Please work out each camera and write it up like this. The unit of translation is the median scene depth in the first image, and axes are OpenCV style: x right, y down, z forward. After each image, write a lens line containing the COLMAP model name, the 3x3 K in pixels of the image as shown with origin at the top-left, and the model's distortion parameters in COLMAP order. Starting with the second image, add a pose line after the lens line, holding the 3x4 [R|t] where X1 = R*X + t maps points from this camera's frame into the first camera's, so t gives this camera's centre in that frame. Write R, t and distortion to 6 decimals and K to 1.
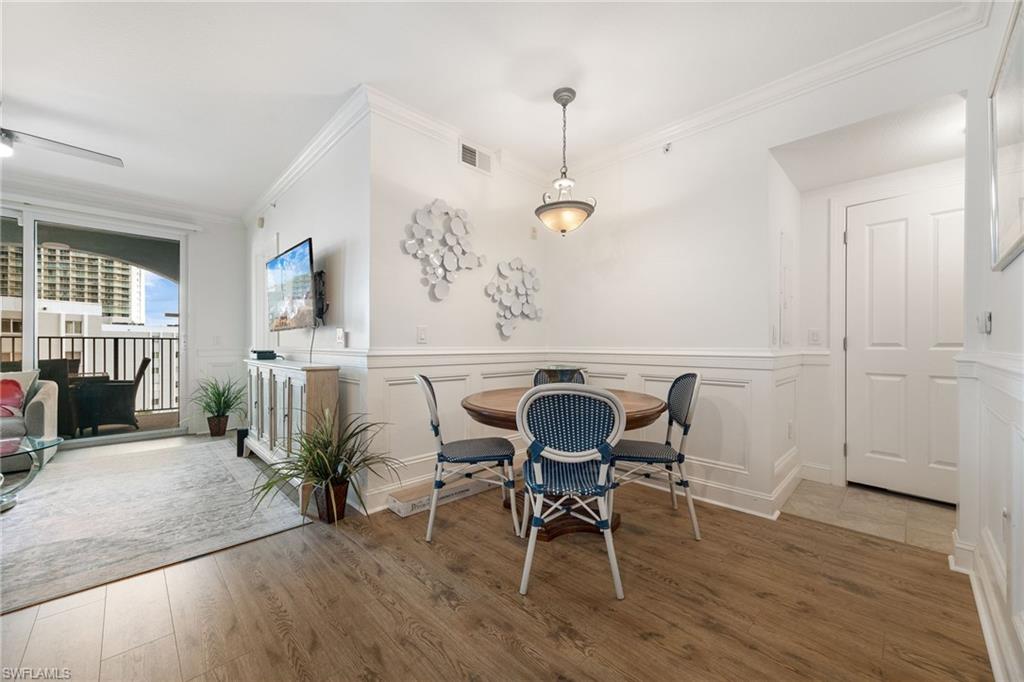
lens RADIAL K [[393.7, 0, 516.3], [0, 393.7, 344.1], [0, 0, 1]] dist [0.003167, 0.000373]
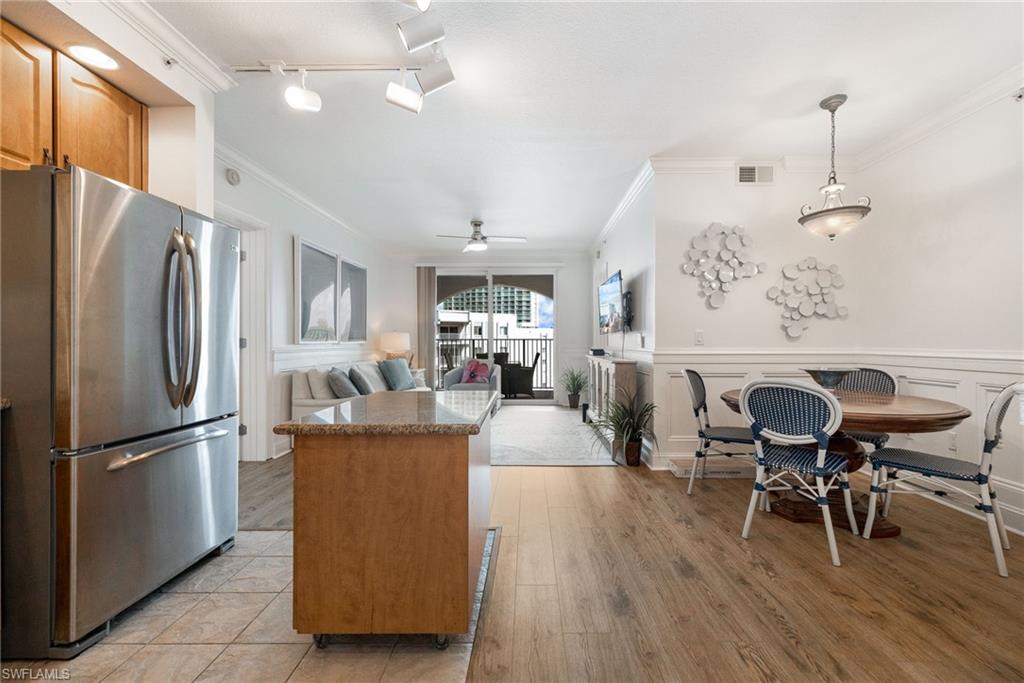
lens RADIAL K [[410.0, 0, 529.5], [0, 410.0, 342.8], [0, 0, 1]] dist [0.010118, 0.000180]
pose [[0.712766, -0.001131, -0.701401, 0.267415], [0.003118, 0.999994, 0.001555, -0.010972], [0.701395, -0.003295, 0.712765, -0.267436]]
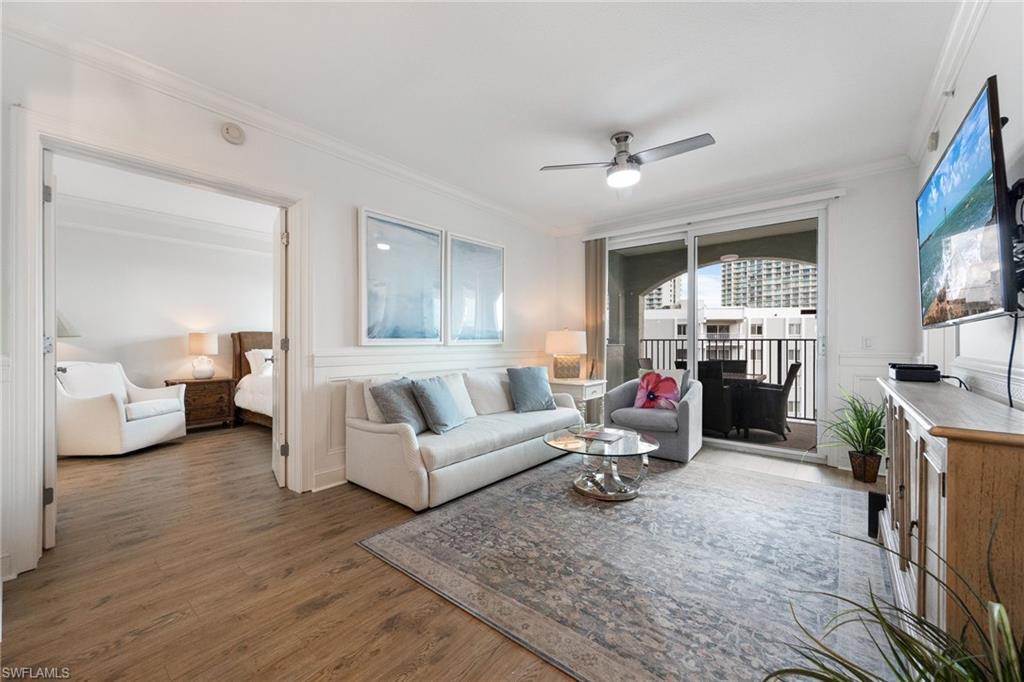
lens RADIAL K [[402.5, 0, 509.5], [0, 402.5, 343.5], [0, 0, 1]] dist [-0.000930, -0.000055]
pose [[0.097032, 0.002222, -0.995279, -0.178307], [-0.001142, 0.999997, 0.002121, -0.015066], [0.995281, 0.000931, 0.097034, 0.483545]]
